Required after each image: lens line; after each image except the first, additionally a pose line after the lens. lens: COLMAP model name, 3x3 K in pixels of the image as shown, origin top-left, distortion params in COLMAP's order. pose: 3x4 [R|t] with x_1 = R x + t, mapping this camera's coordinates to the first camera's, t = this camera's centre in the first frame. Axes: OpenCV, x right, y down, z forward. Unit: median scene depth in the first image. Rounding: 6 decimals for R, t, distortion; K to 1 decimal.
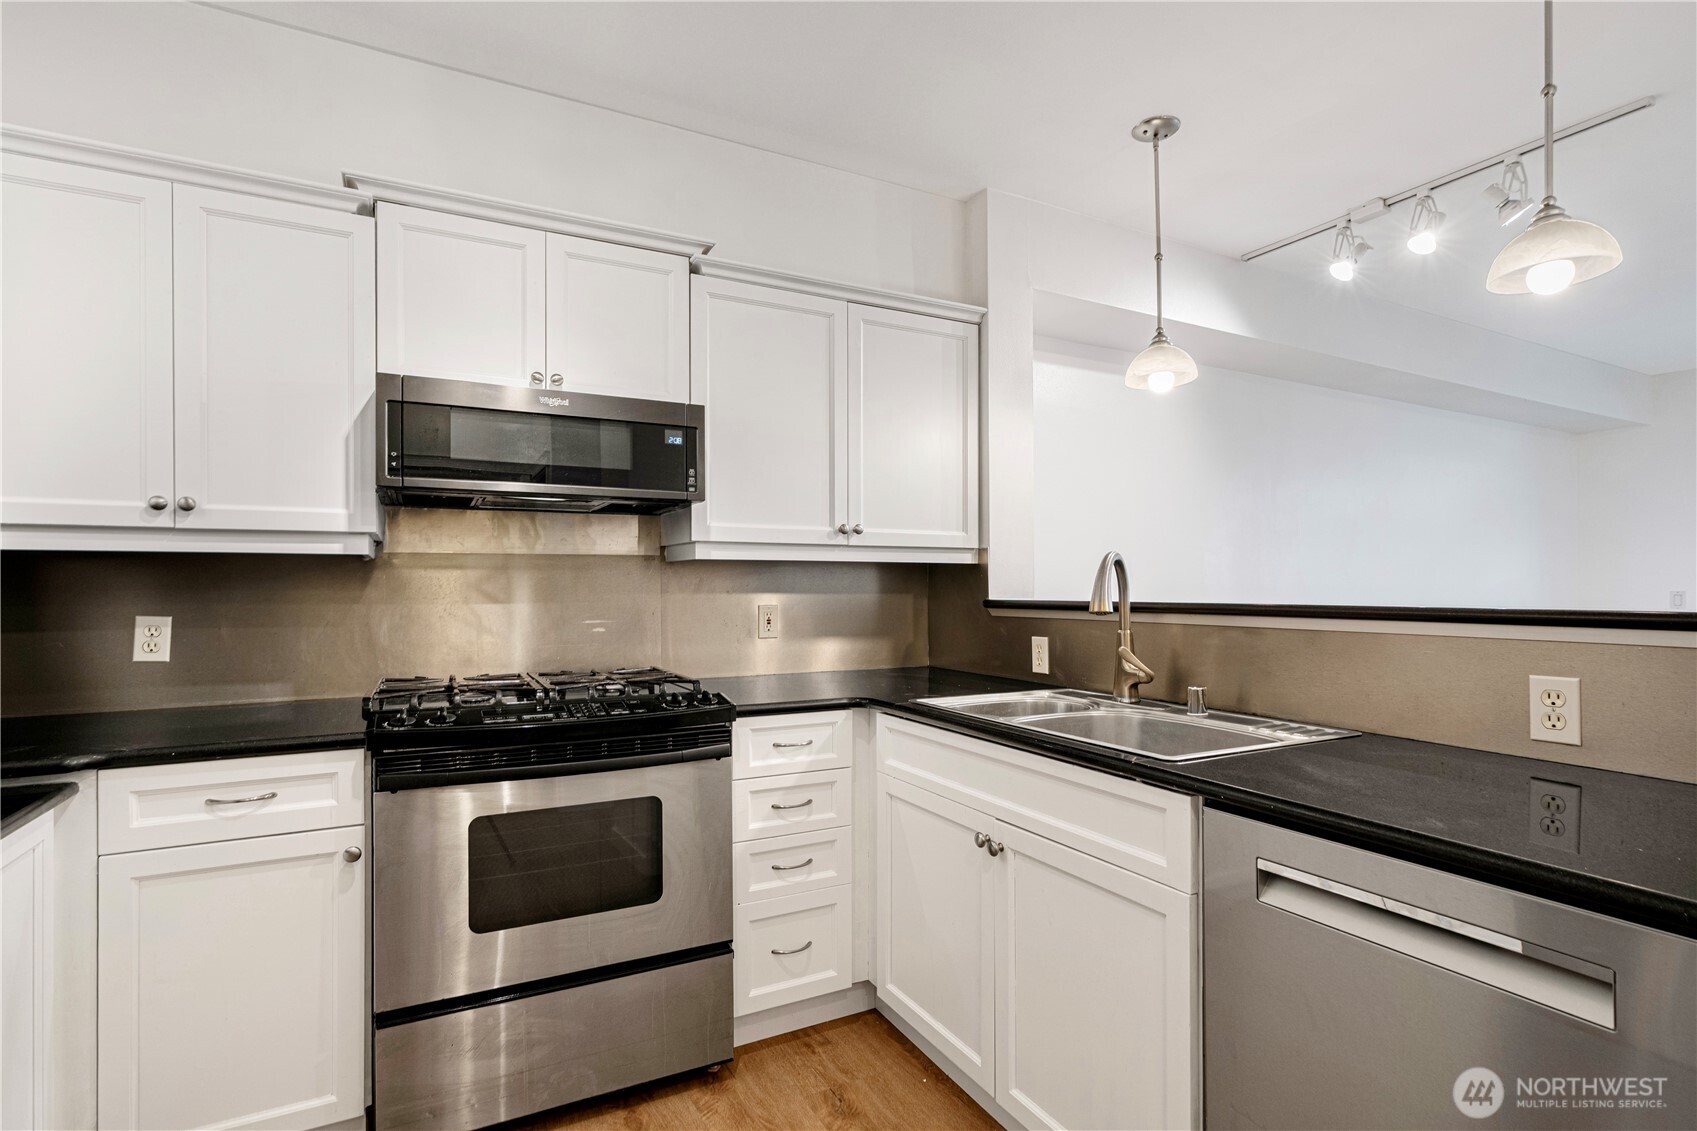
lens RADIAL K [[843.0, 0, 848.8], [0, 843.0, 583.9], [0, 0, 1]] dist [0.034014, -0.000407]
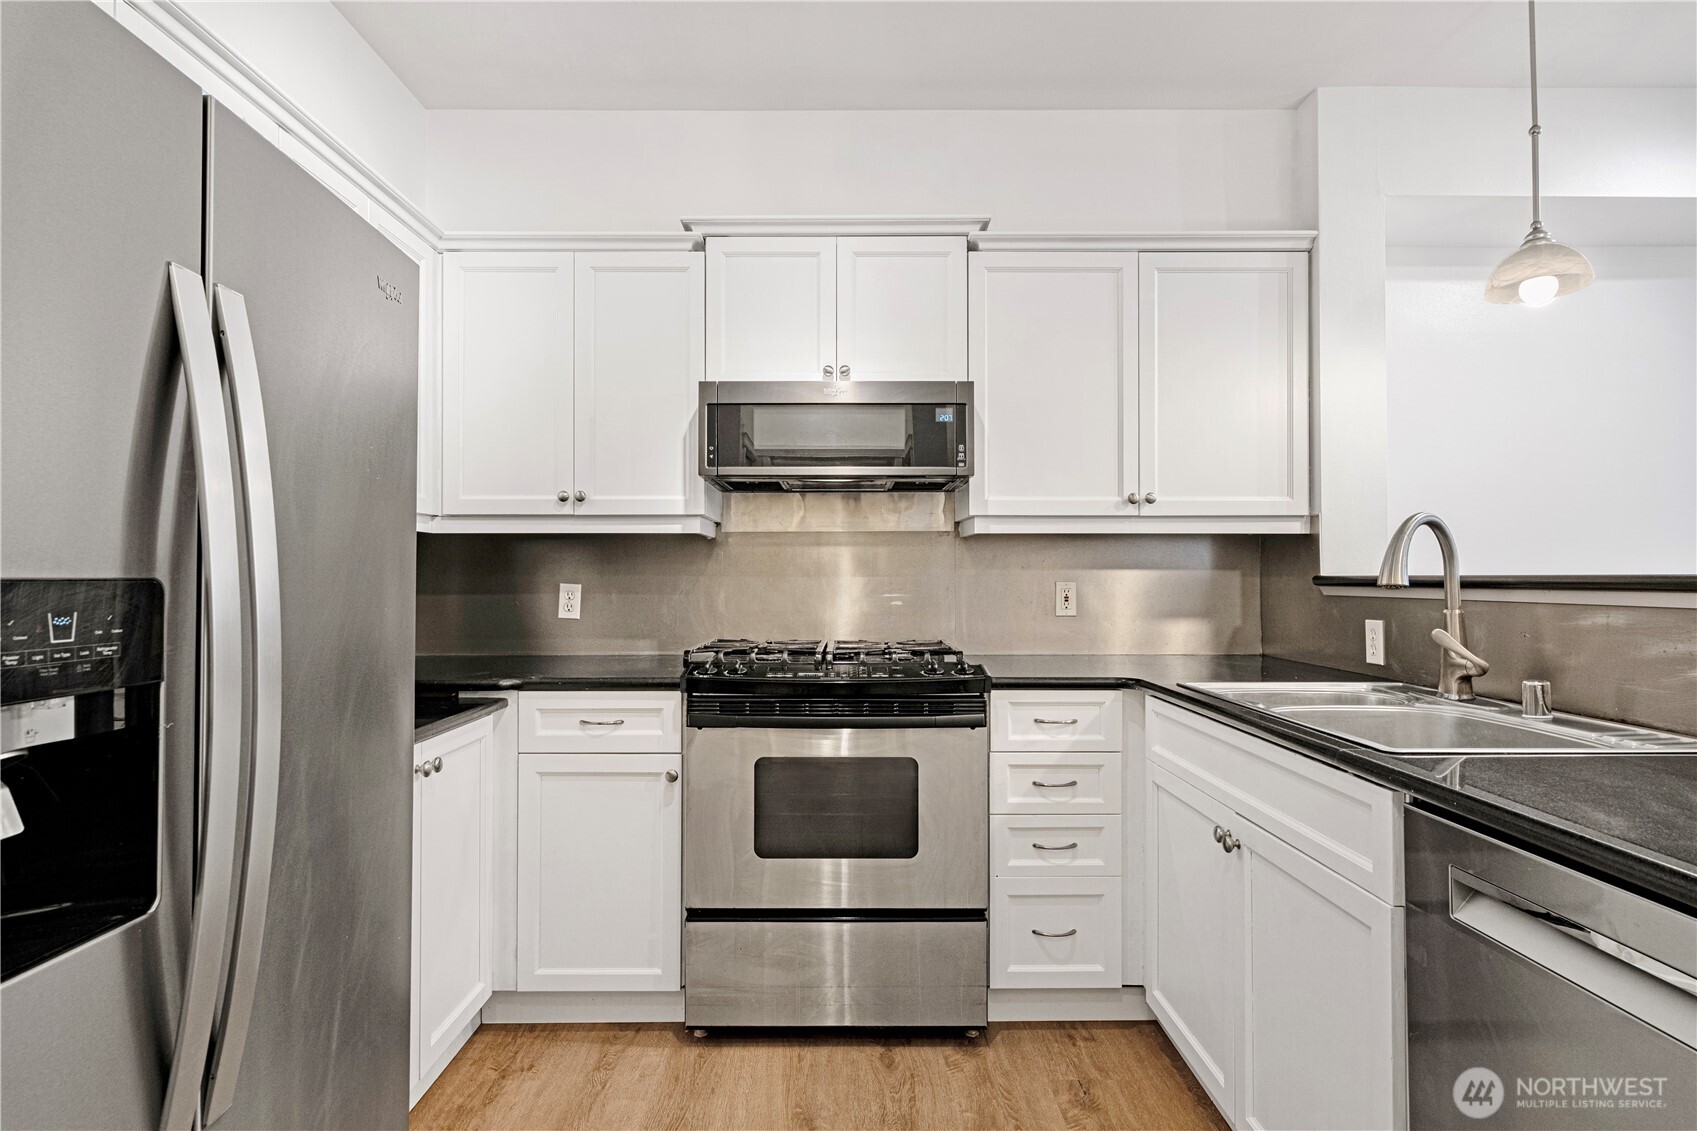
lens RADIAL K [[937.5, 0, 848.5], [0, 937.5, 565.5], [0, 0, 1]] dist [0.053758, 0.000410]
pose [[0.886596, -0.001233, -0.462542, 0.228068], [-0.002008, 0.999977, -0.006513, 0.018577], [0.462539, 0.006703, 0.886573, -0.071056]]
